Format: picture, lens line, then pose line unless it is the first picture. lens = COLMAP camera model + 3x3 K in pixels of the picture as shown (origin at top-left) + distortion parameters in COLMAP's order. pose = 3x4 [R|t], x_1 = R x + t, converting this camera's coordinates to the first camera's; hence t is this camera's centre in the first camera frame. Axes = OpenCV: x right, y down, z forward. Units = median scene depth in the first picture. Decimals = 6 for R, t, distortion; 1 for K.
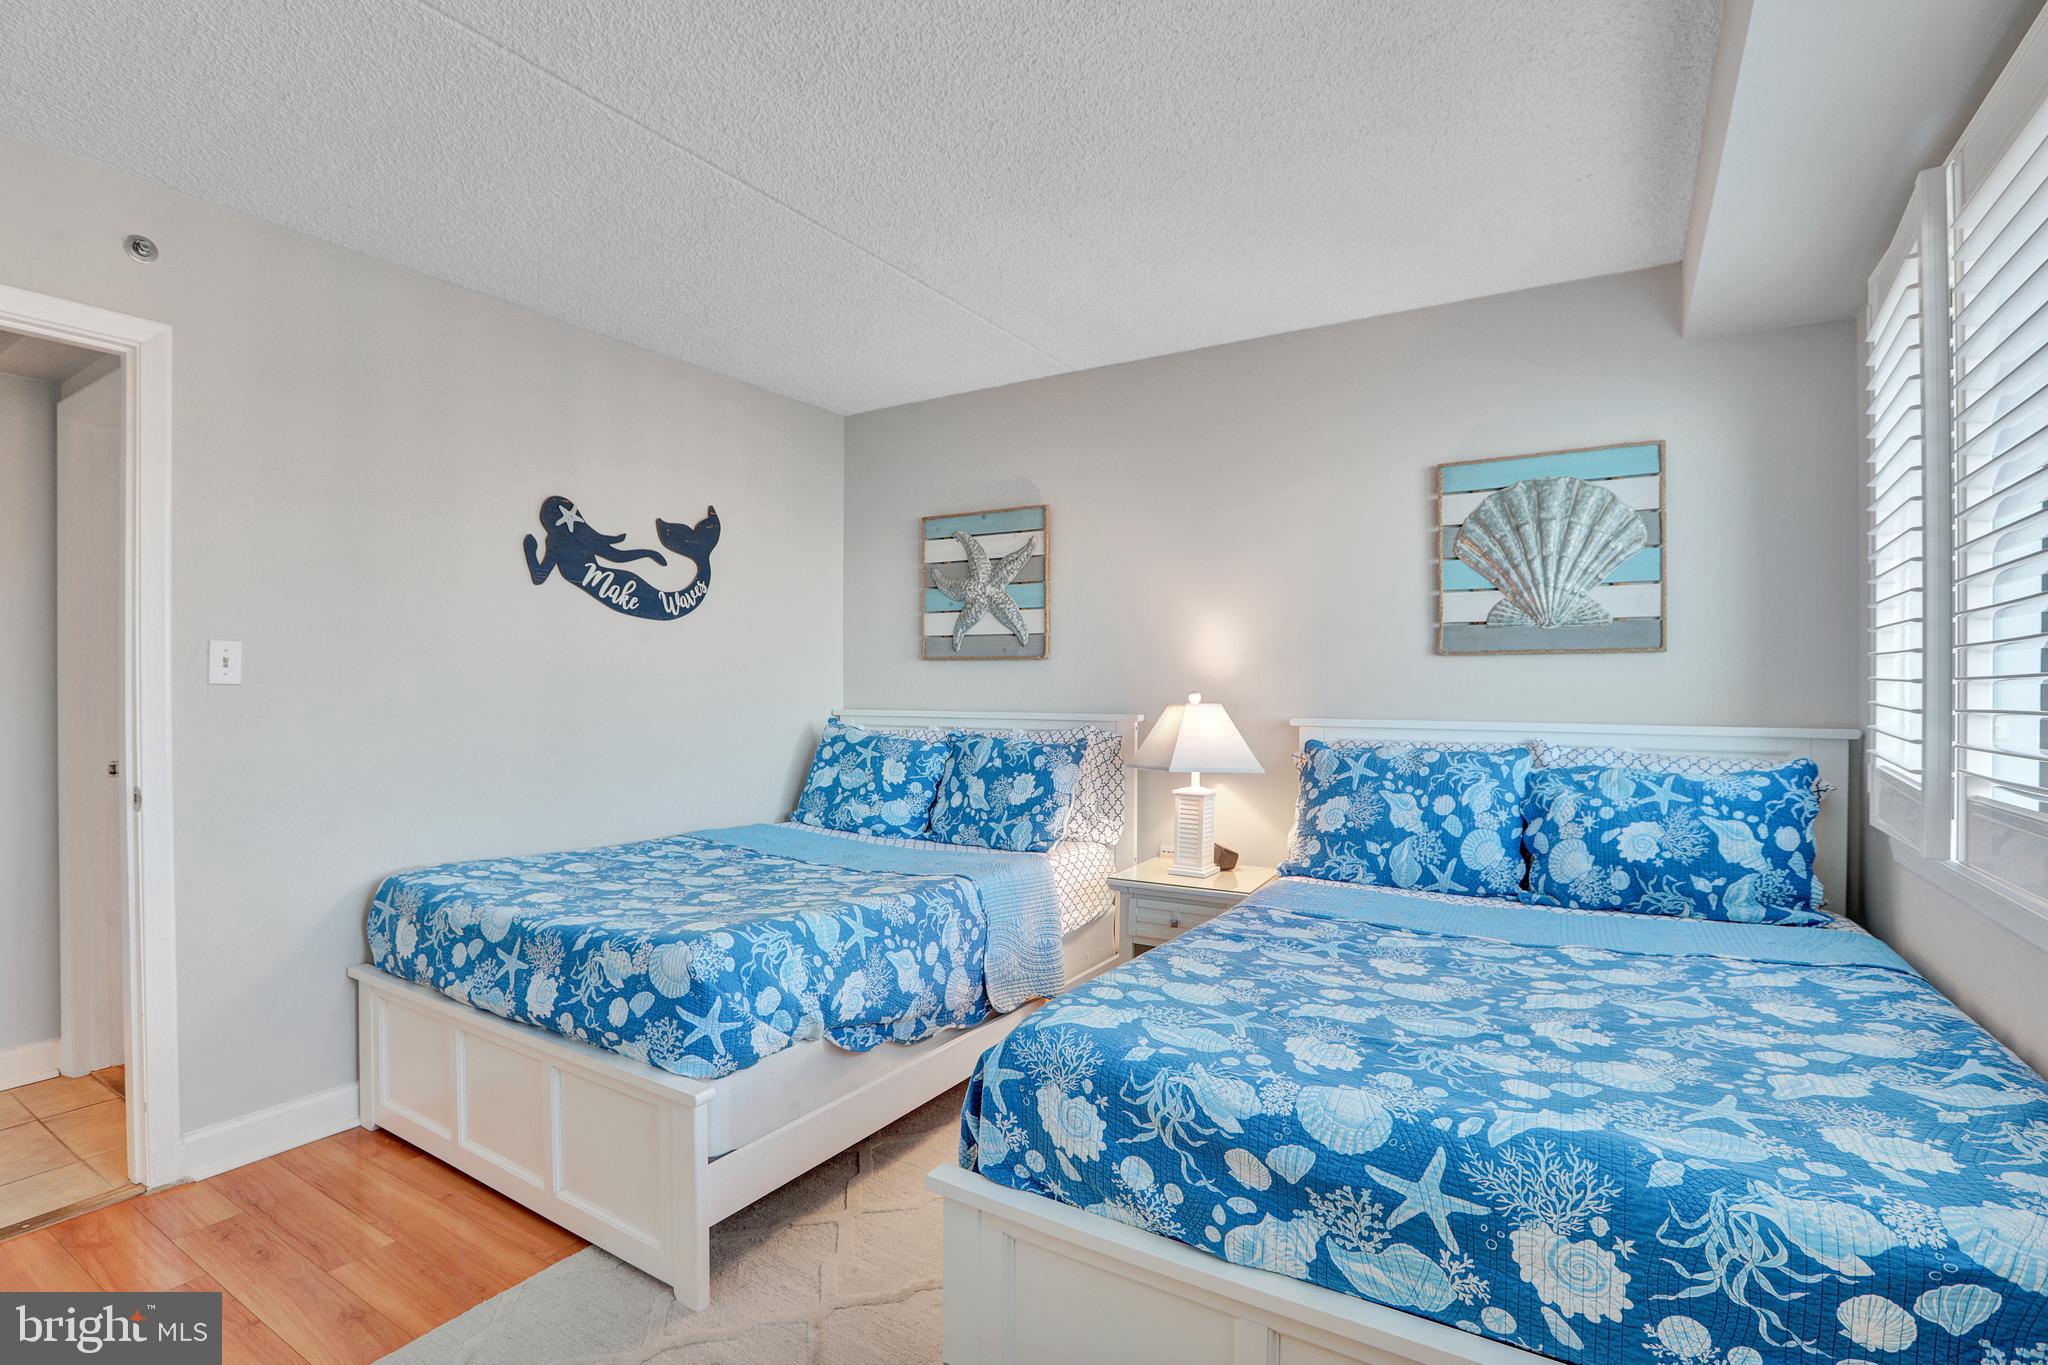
lens RADIAL K [[875.6, 0, 925.8], [0, 875.6, 693.5], [0, 0, 1]] dist [-0.052841, 0.000144]
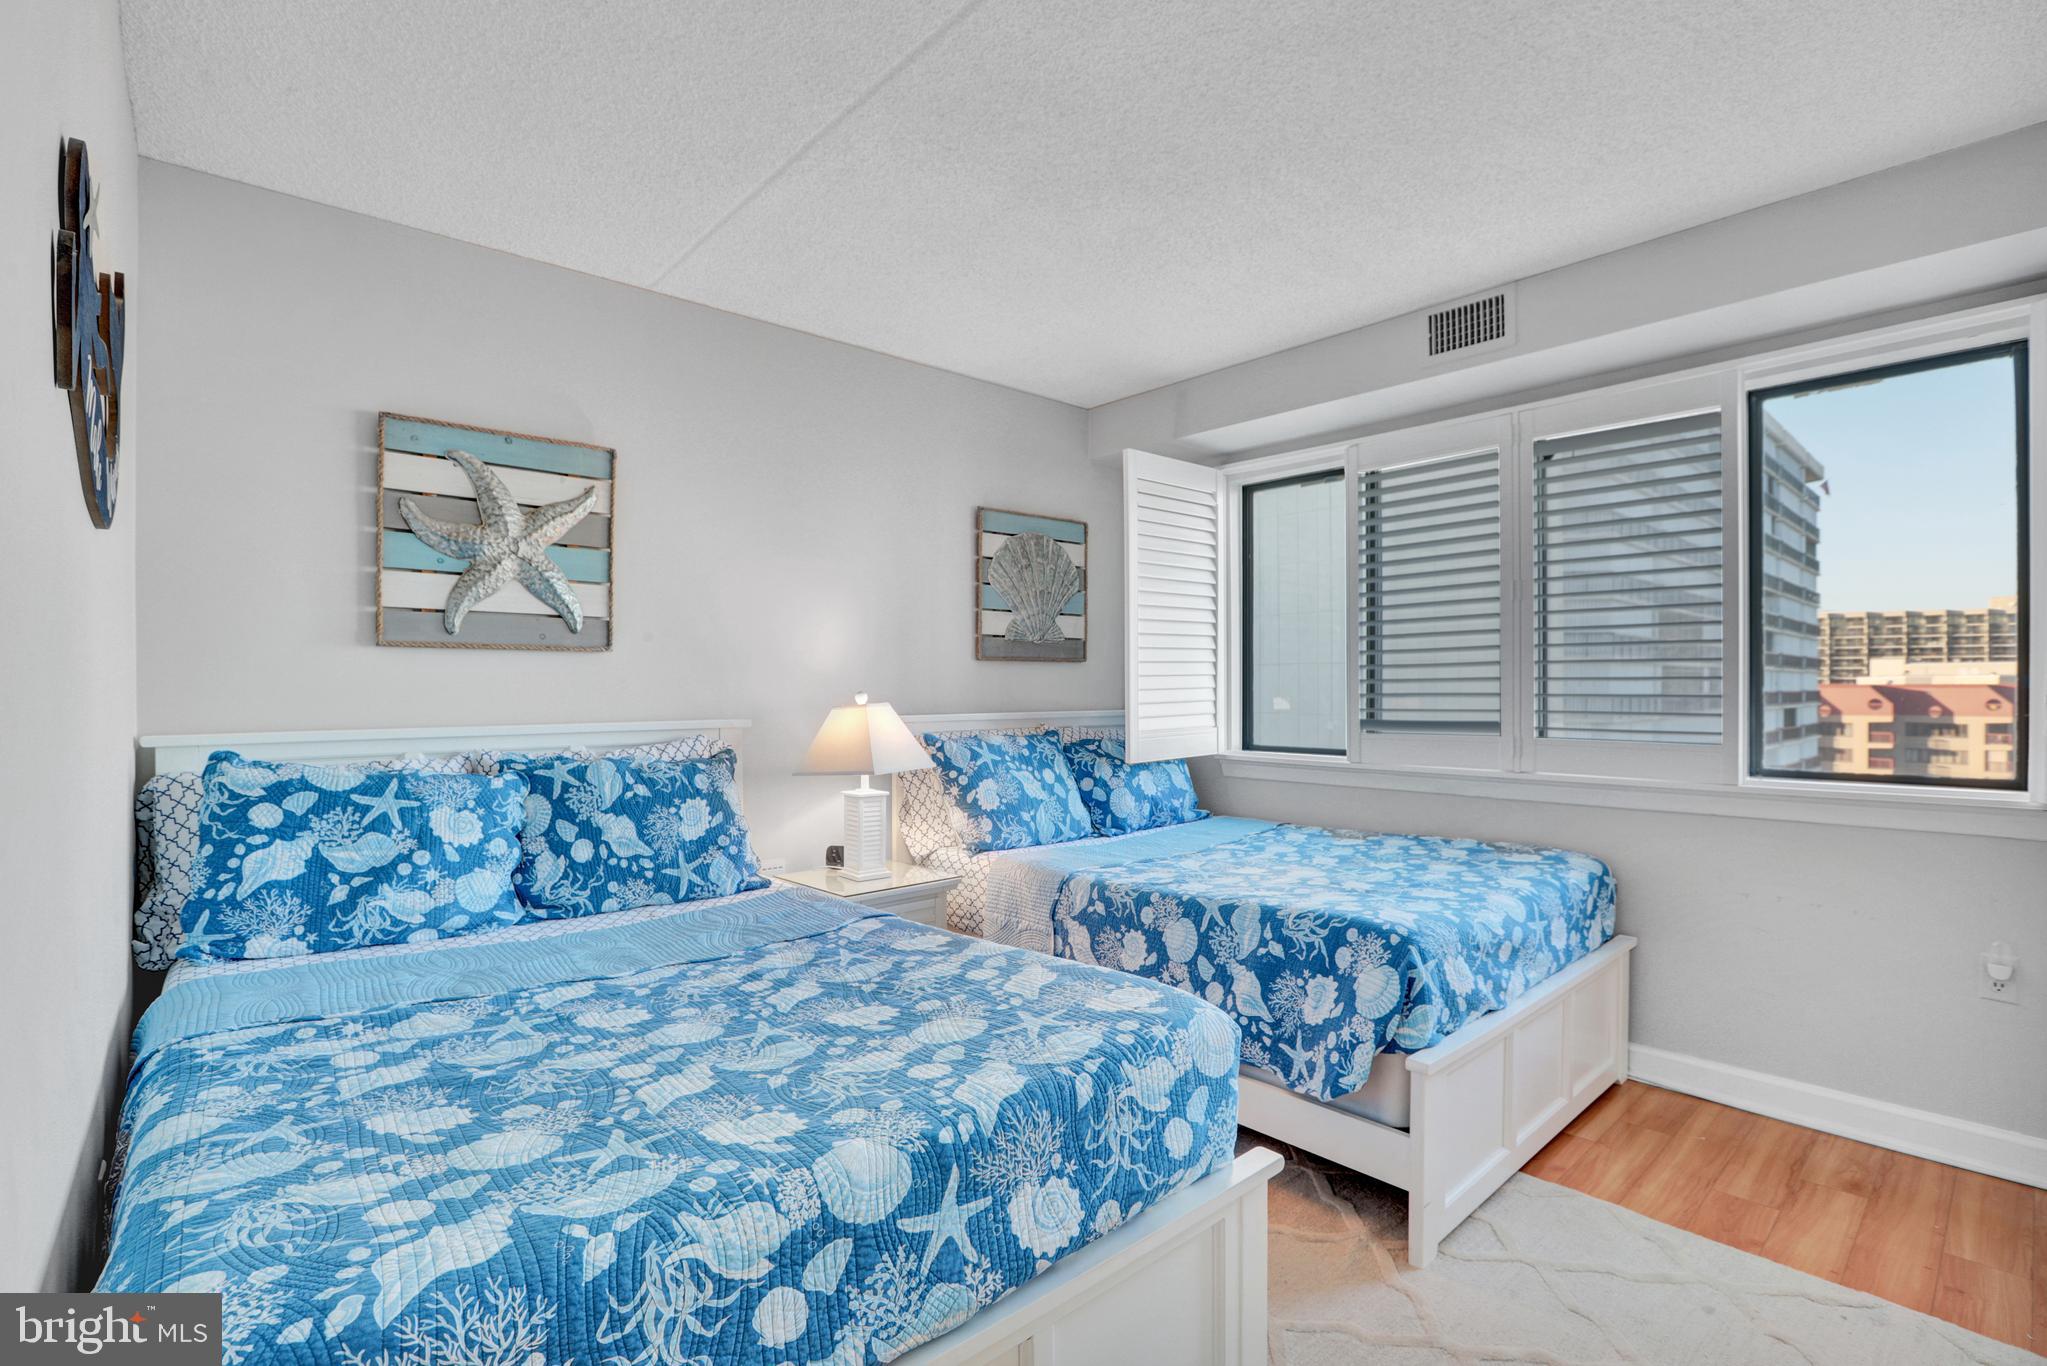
lens RADIAL K [[948.8, 0, 1025.9], [0, 948.8, 688.3], [0, 0, 1]] dist [-0.022328, 0.000226]
pose [[0.293367, -0.010754, 0.955939, -0.552756], [0.007842, 0.999930, 0.008842, -0.011895], [-0.955968, 0.004903, 0.293431, 0.421029]]
